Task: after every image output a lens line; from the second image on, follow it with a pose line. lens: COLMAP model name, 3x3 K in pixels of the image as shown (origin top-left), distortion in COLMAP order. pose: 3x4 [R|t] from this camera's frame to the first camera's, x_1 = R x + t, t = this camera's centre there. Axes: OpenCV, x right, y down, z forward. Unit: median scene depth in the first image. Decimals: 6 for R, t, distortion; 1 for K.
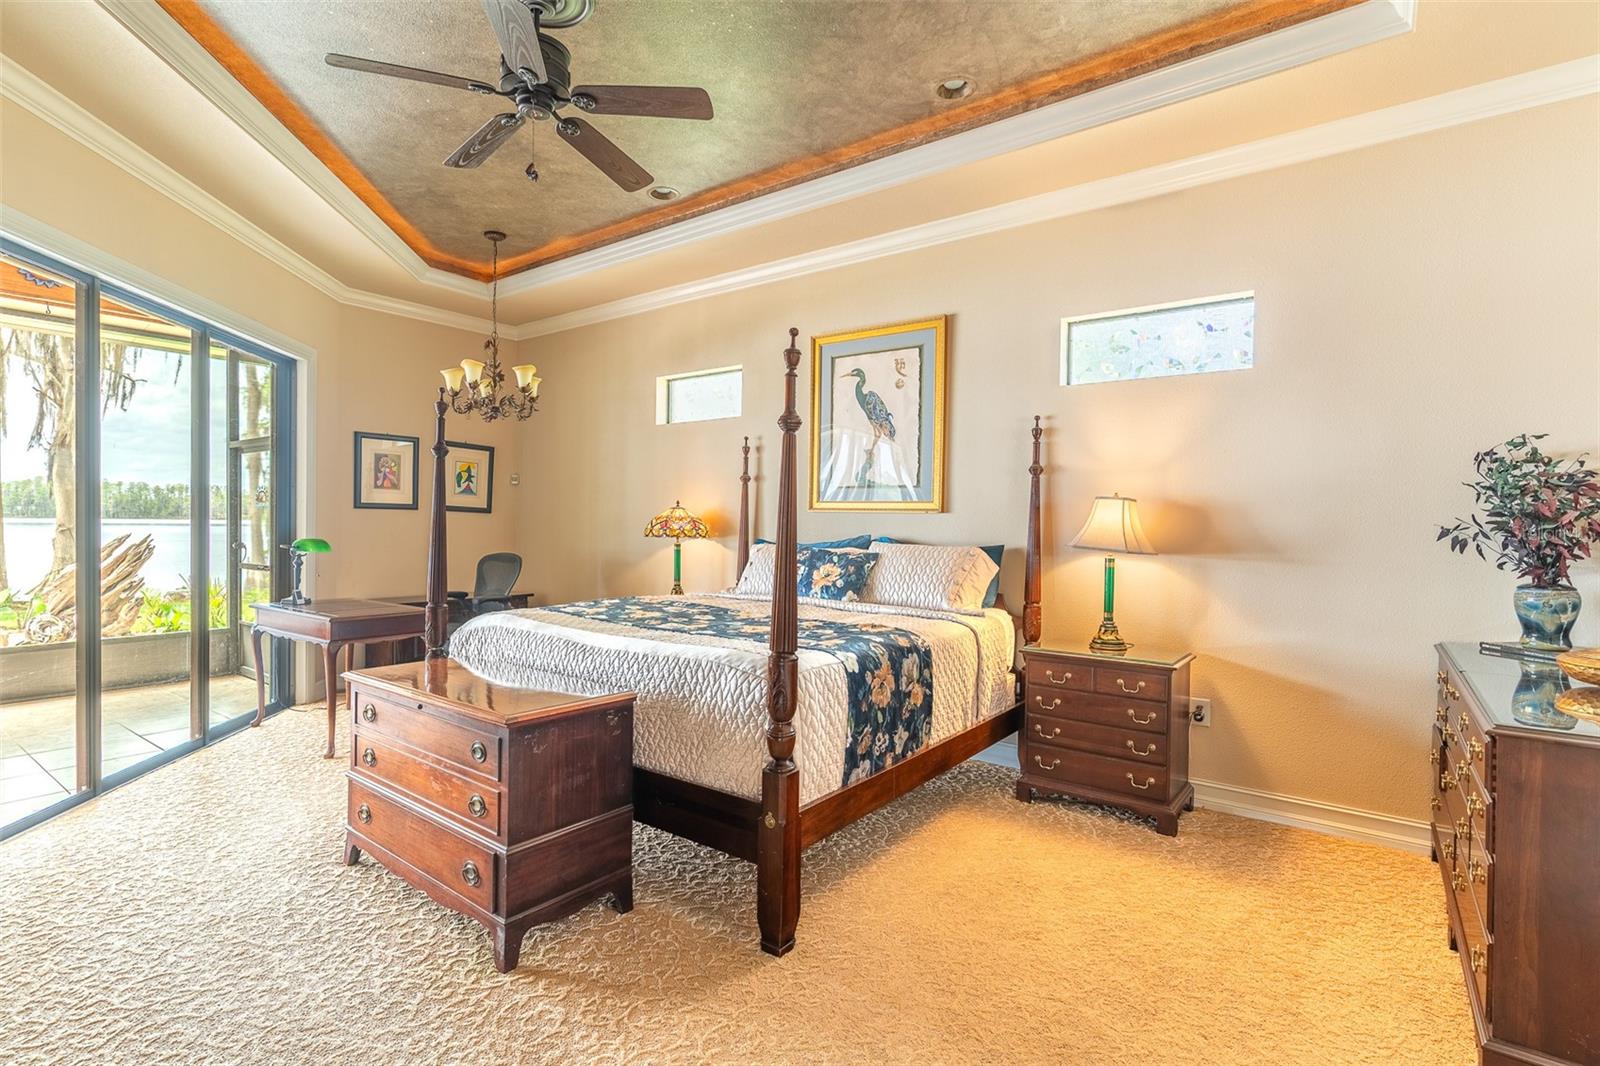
lens RADIAL K [[752.2, 0, 796.0], [0, 752.2, 534.6], [0, 0, 1]] dist [0.000805, 0.000552]
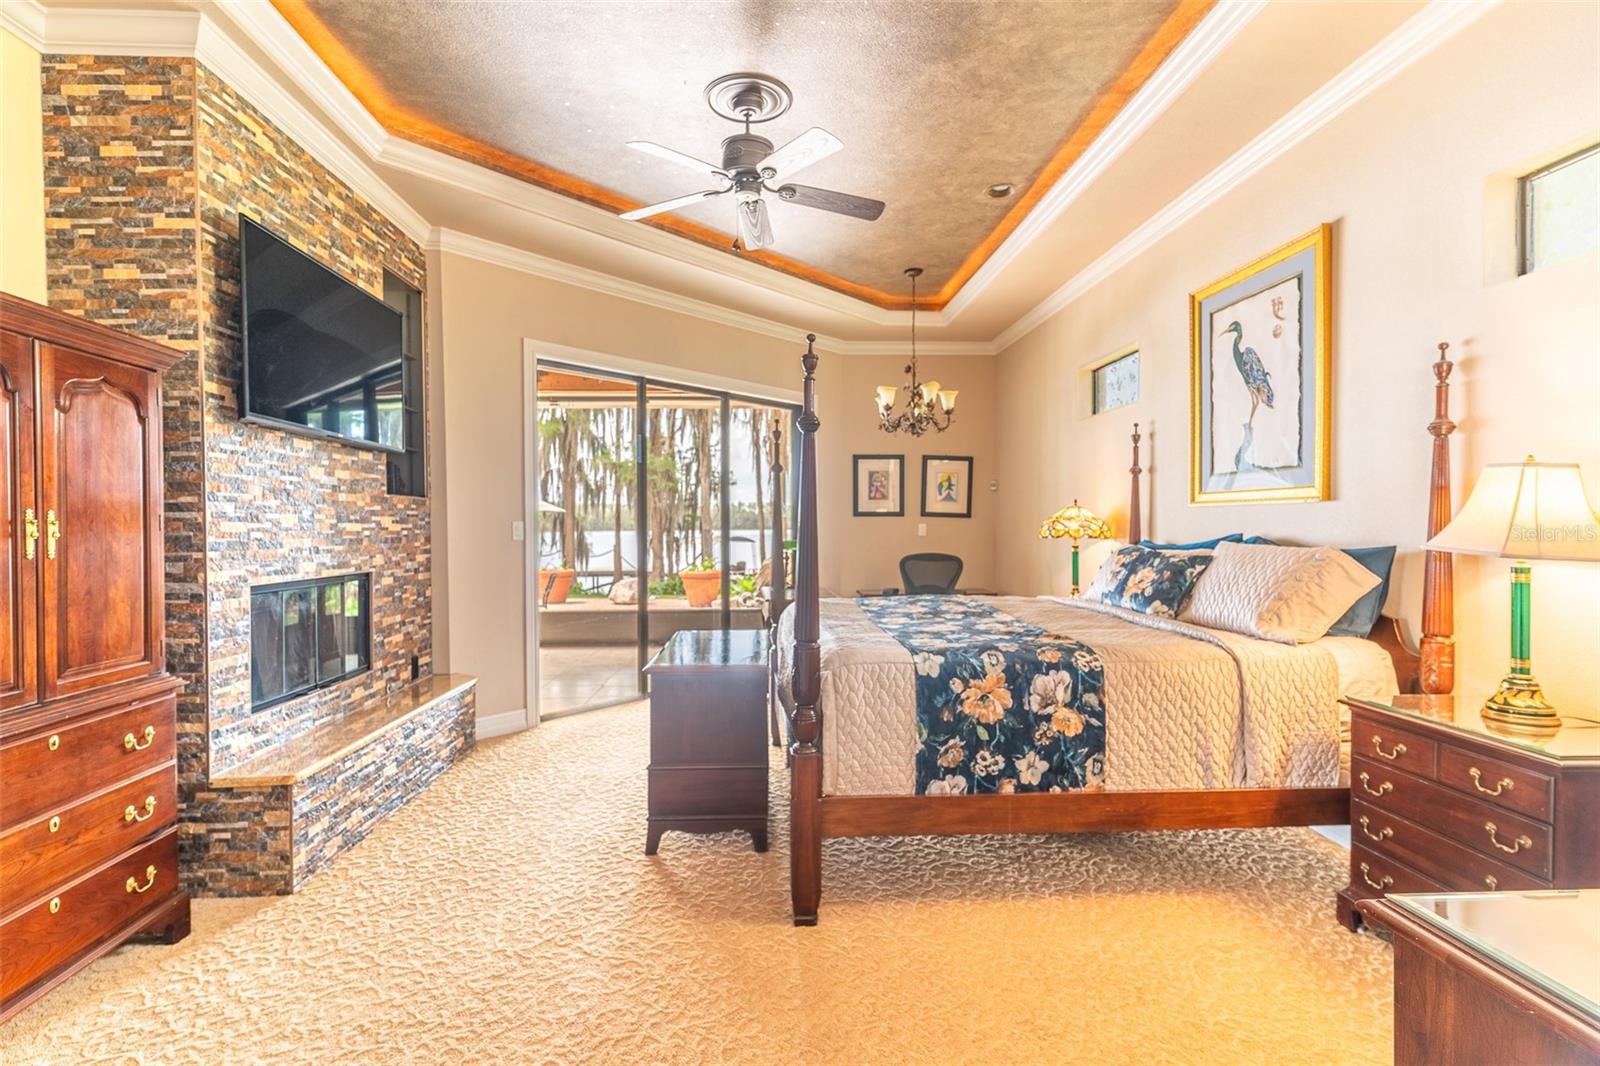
lens RADIAL K [[752.2, 0, 796.0], [0, 752.2, 534.6], [0, 0, 1]] dist [0.000805, 0.000552]
pose [[0.655575, -0.008078, -0.755086, 0.422324], [0.002003, 0.999958, -0.008959, 0.008800], [0.755127, 0.004360, 0.655564, 0.159376]]
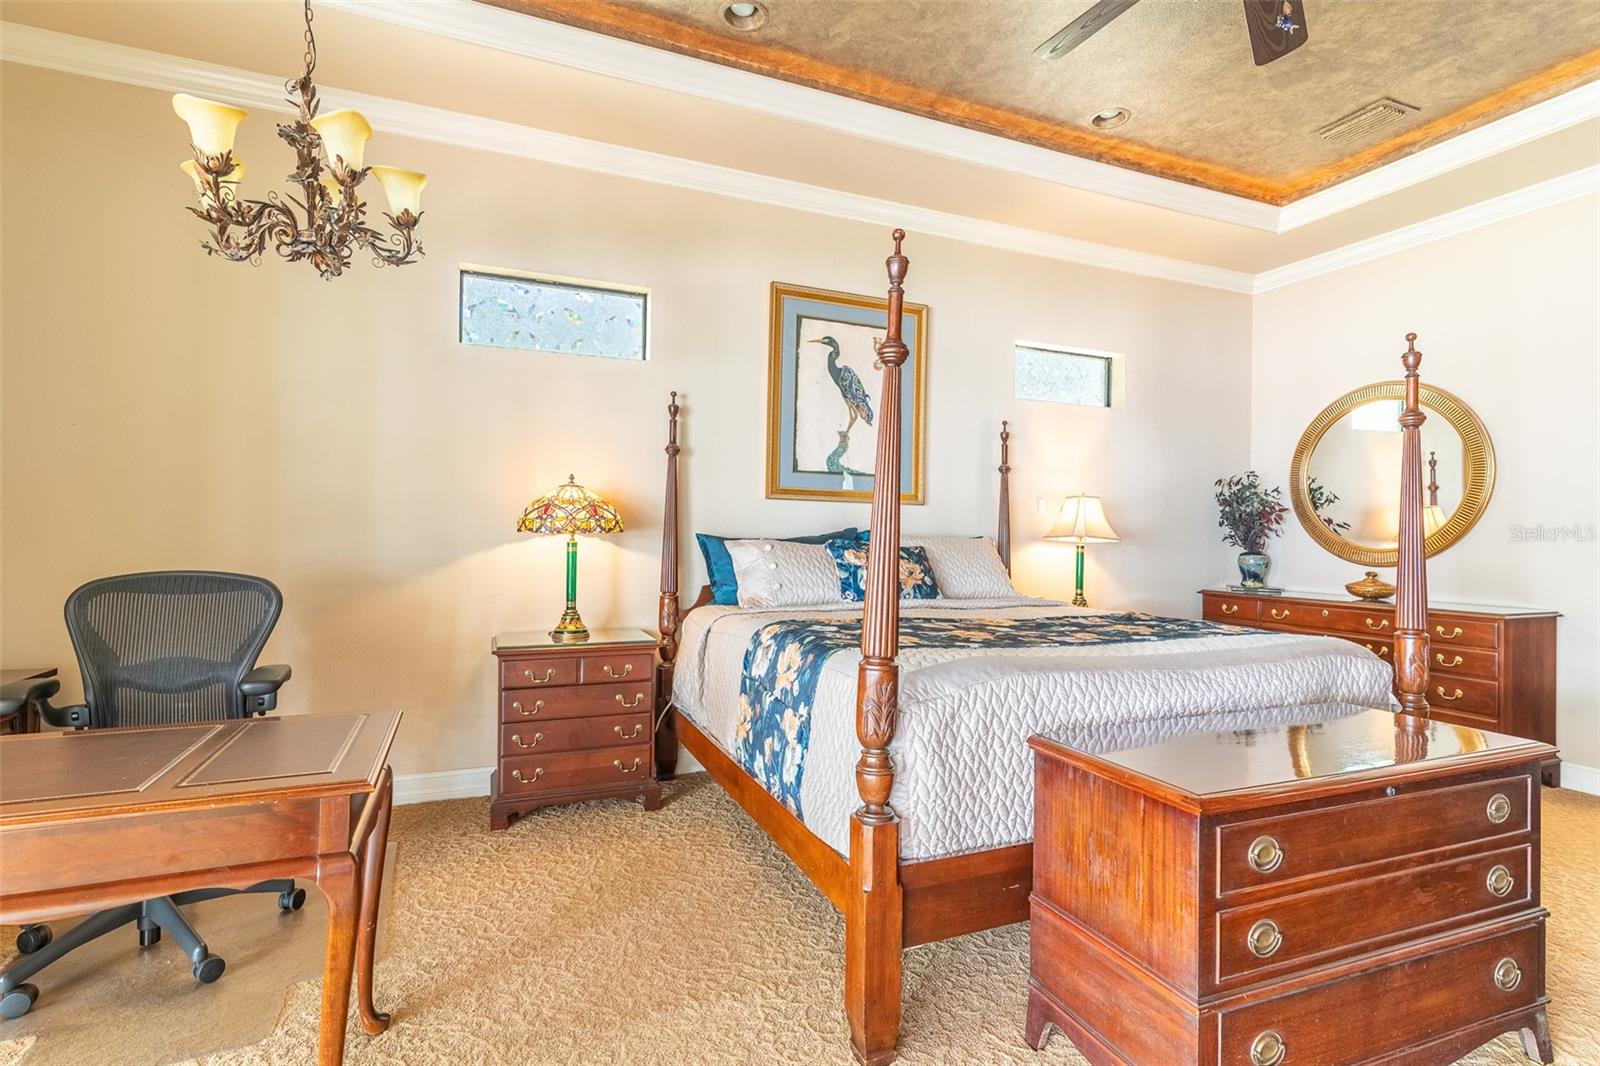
lens RADIAL K [[830.8, 0, 802.0], [0, 830.8, 531.5], [0, 0, 1]] dist [0.087651, -0.000005]
pose [[0.475015, -0.019426, 0.879763, -0.899426], [-0.005097, 0.999679, 0.024826, -0.020002], [-0.879963, -0.016277, 0.474764, 0.637975]]
